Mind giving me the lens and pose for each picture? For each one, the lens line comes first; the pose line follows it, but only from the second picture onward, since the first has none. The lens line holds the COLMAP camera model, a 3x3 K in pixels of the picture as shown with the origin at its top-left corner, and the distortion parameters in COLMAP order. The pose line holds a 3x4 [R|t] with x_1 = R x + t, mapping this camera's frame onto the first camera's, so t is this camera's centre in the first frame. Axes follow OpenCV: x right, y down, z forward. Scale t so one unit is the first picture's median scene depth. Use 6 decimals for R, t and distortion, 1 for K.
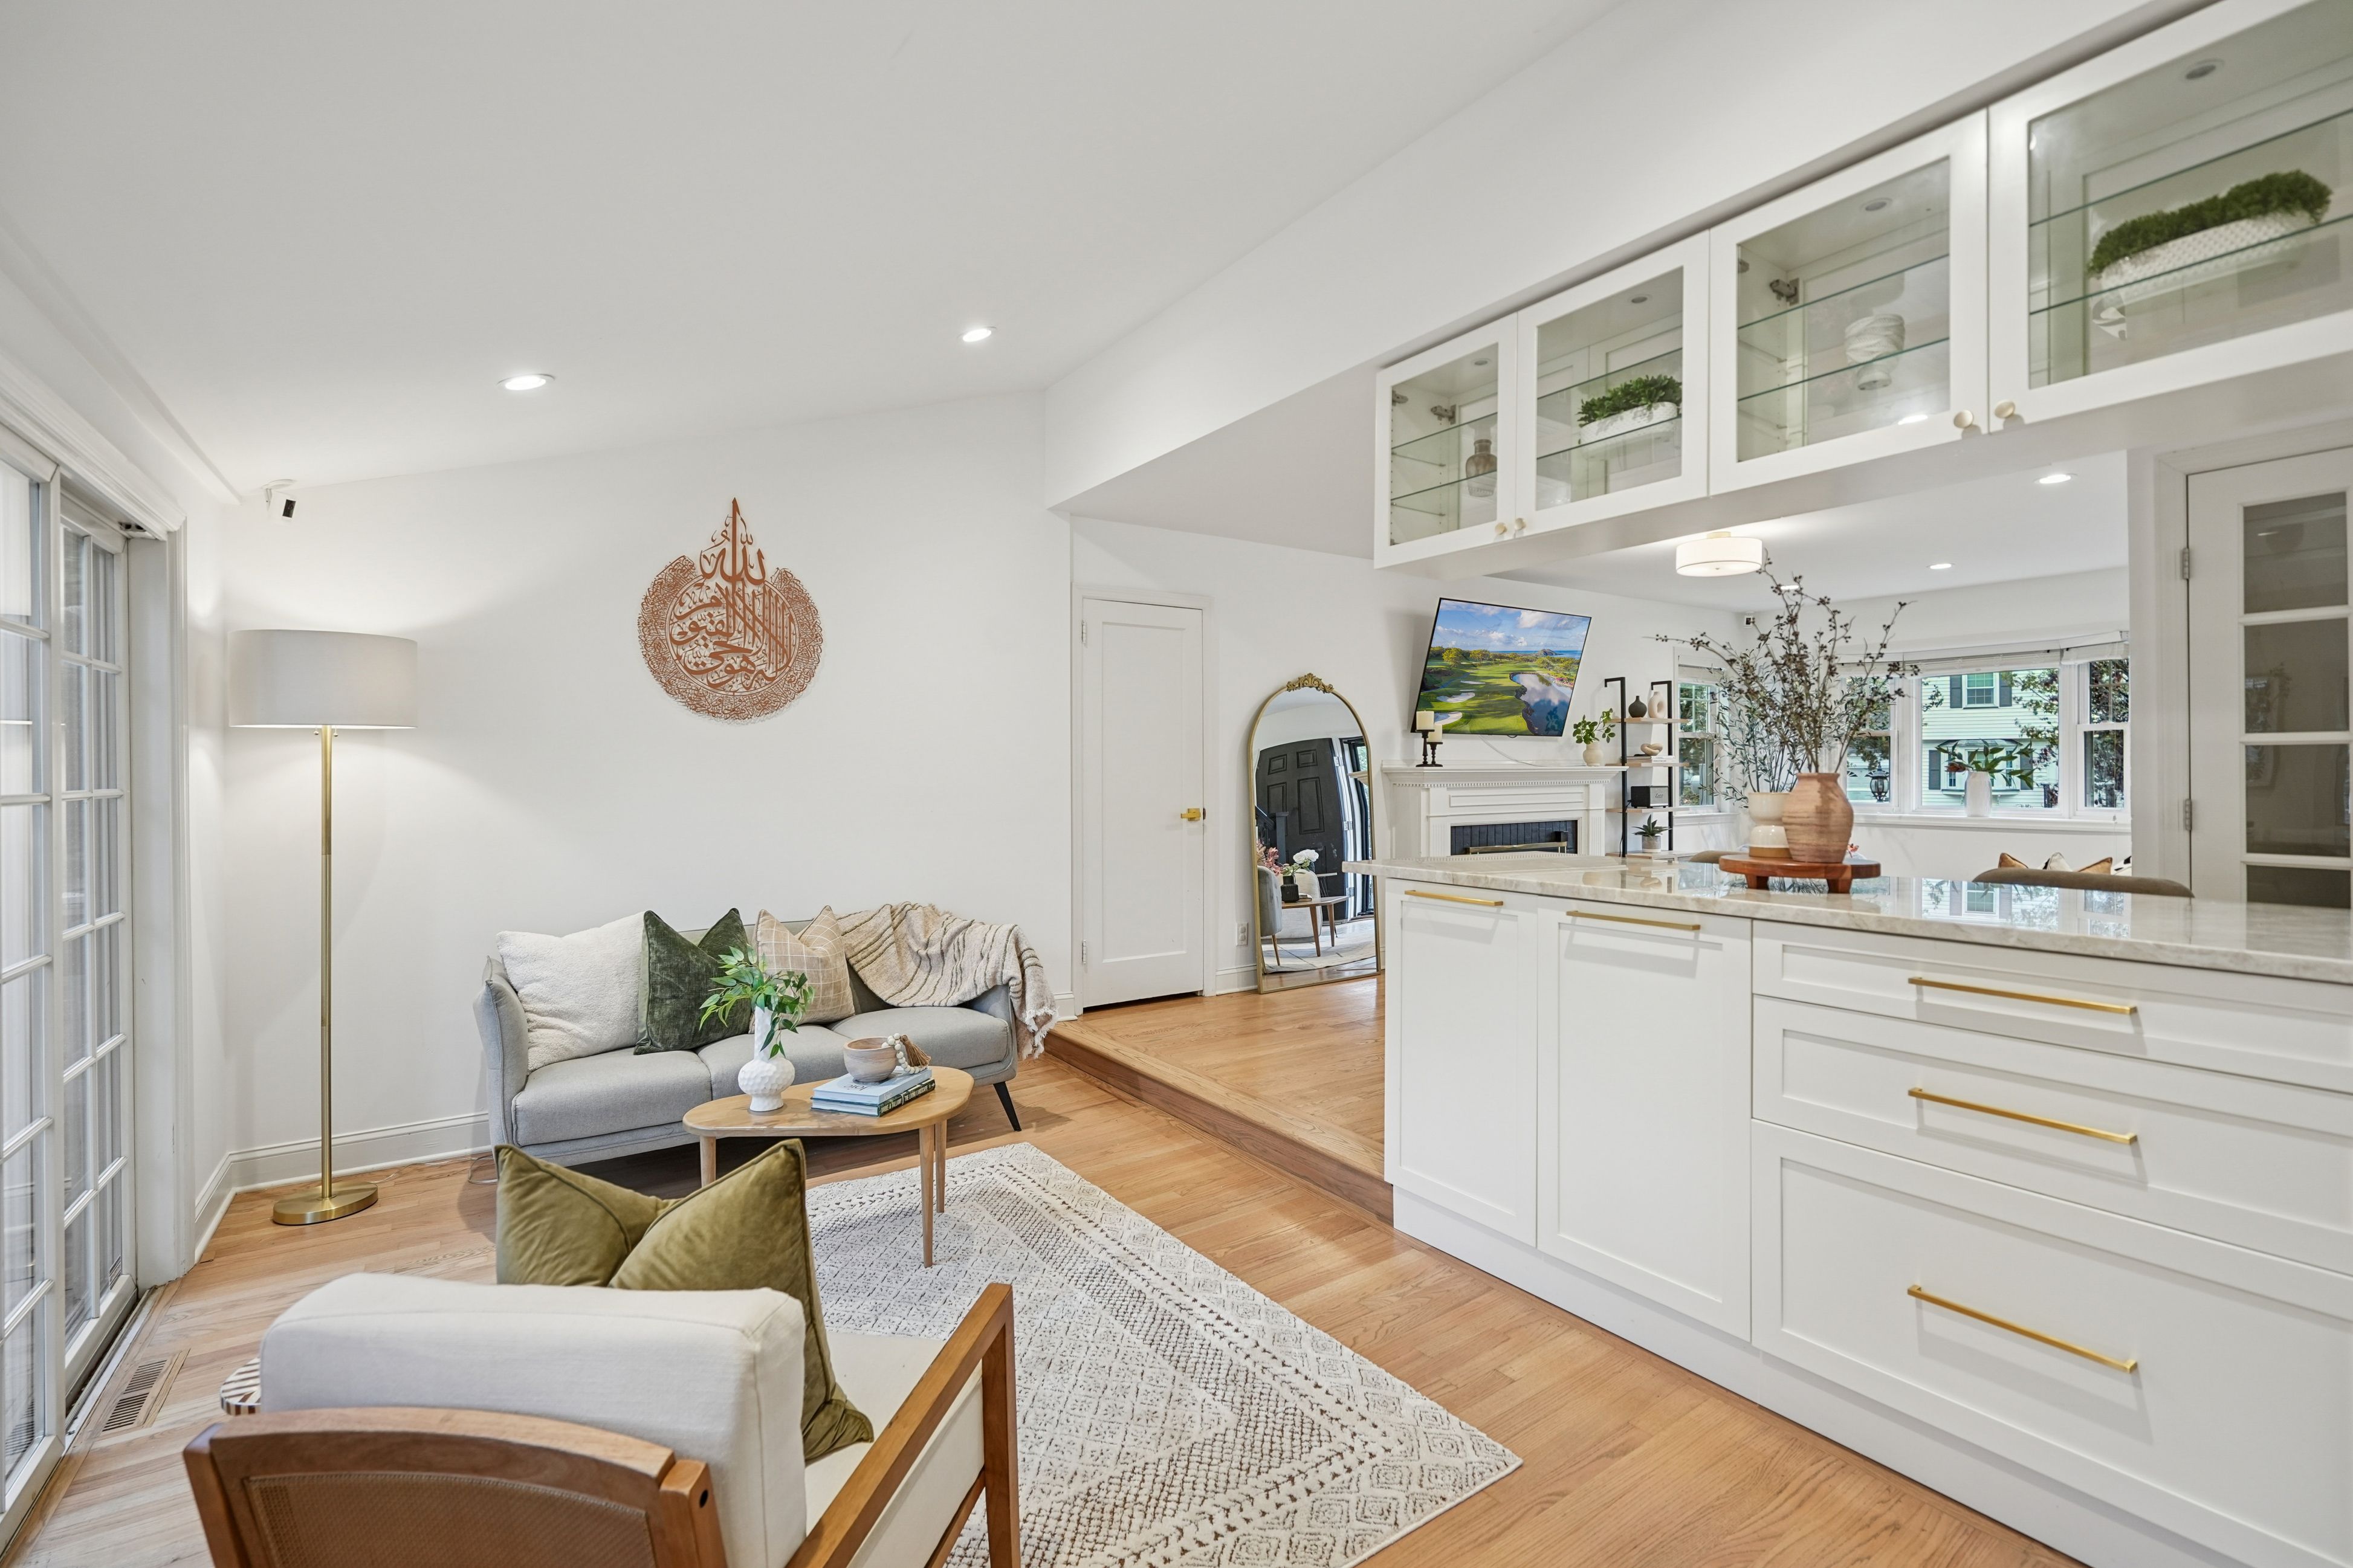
lens RADIAL K [[1076.6, 0, 1184.0], [0, 1076.6, 772.9], [0, 0, 1]] dist [-0.001788, 0.000402]
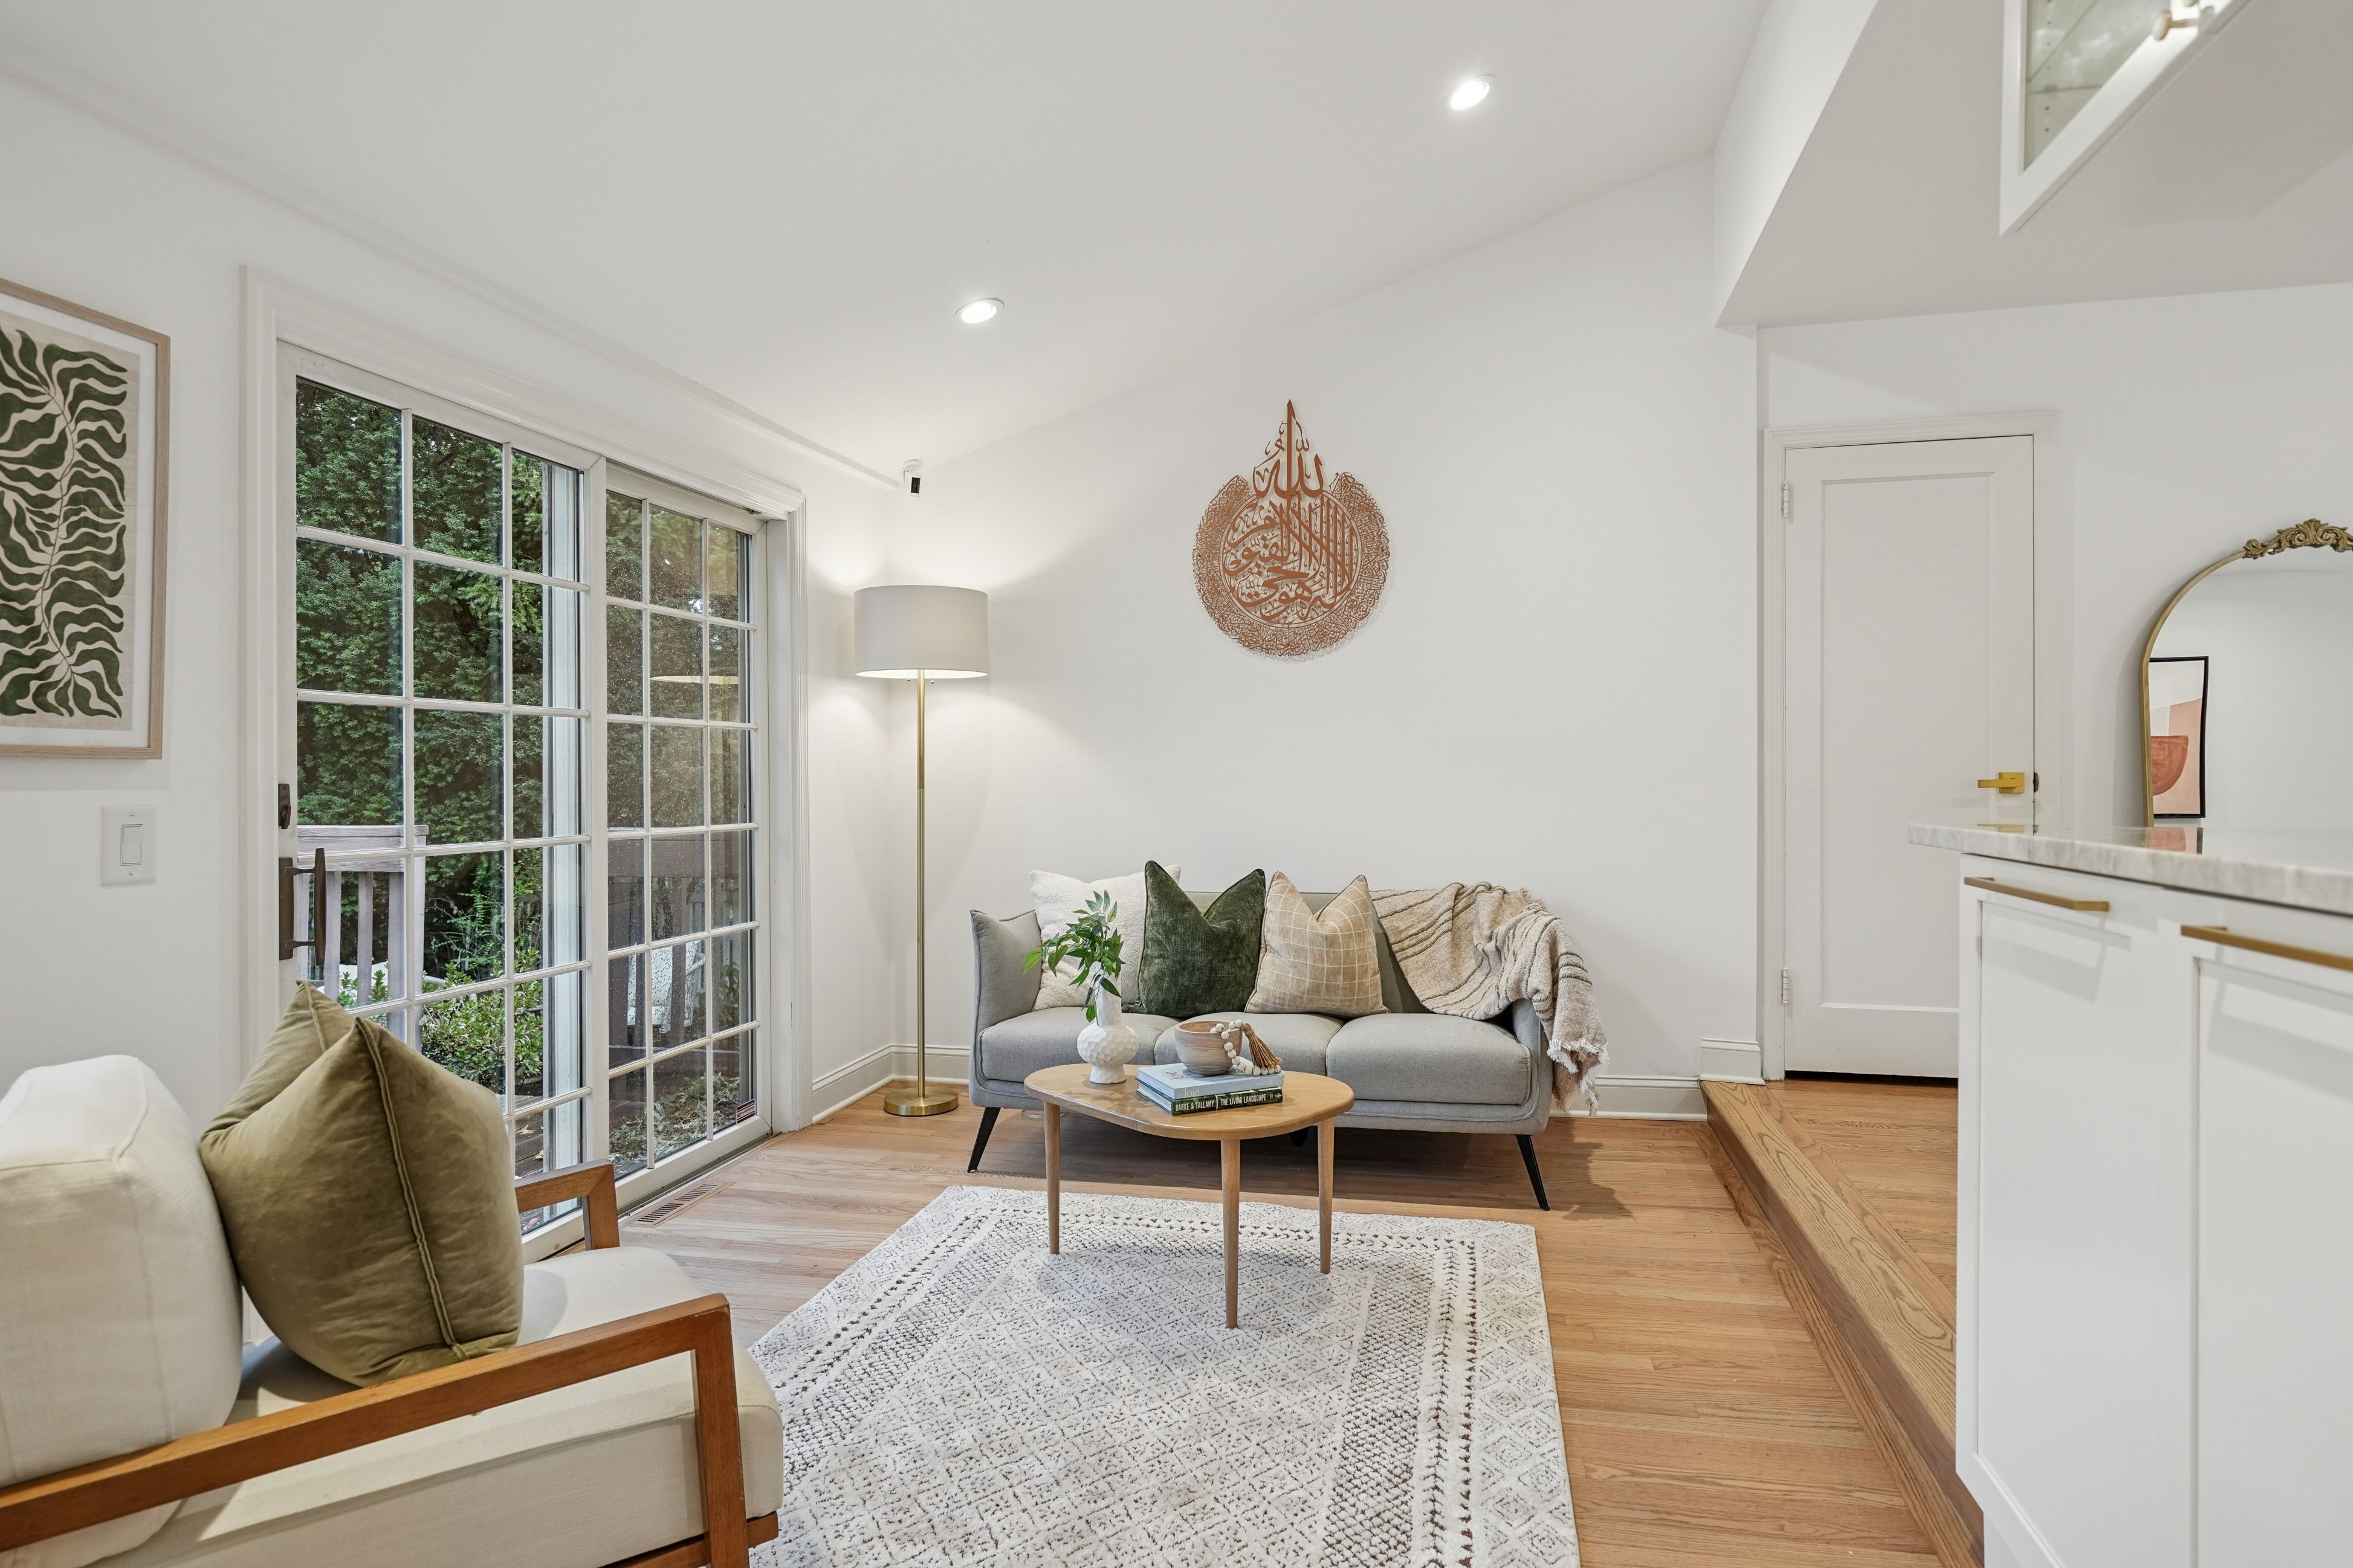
lens RADIAL K [[1238.4, 0, 1184.3], [0, 1238.4, 775.1], [0, 0, 1]] dist [0.000702, 0.000688]
pose [[0.677102, 0.005063, -0.735872, 0.229613], [-0.004940, 0.999985, 0.002335, 0.039568], [0.735873, 0.002054, 0.677117, 0.228445]]
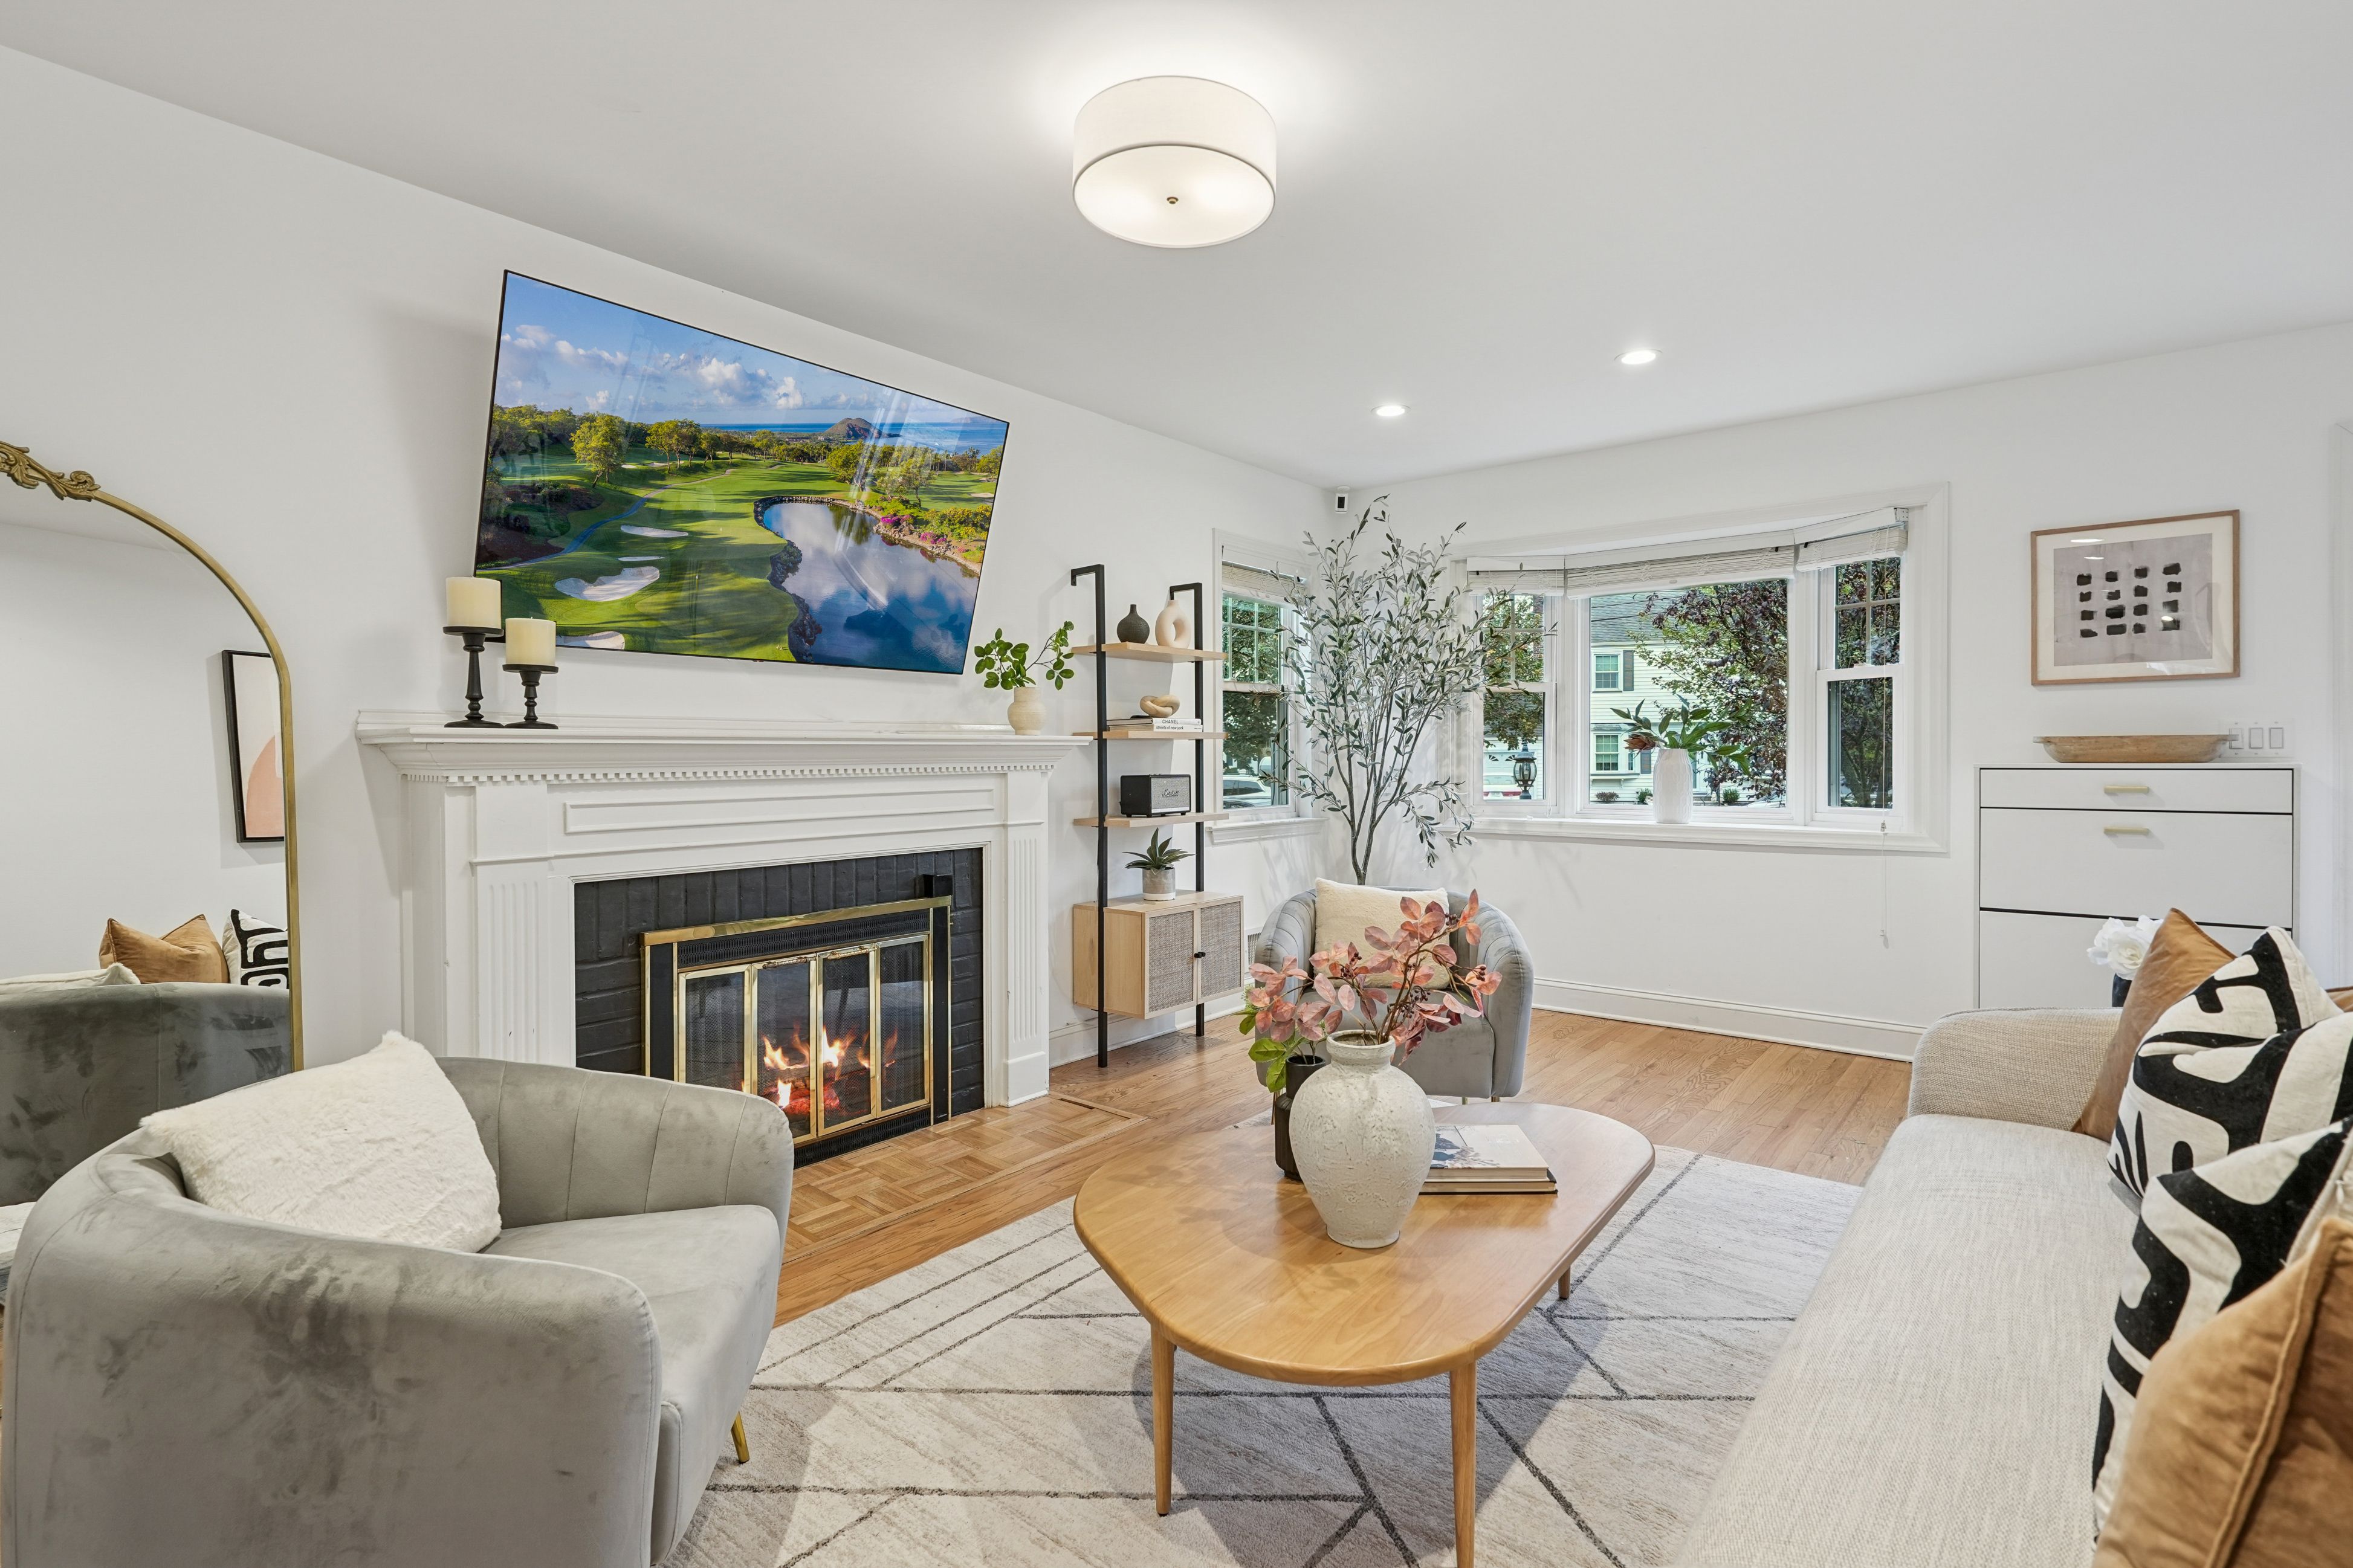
lens RADIAL K [[1110.1, 0, 1188.3], [0, 1110.1, 773.5], [0, 0, 1]] dist [0.002083, 0.000142]
pose [[0.959244, -0.005435, 0.282528, 0.442043], [0.002402, 0.999936, 0.011081, 0.007832], [-0.282570, -0.009951, 0.959195, 0.705832]]
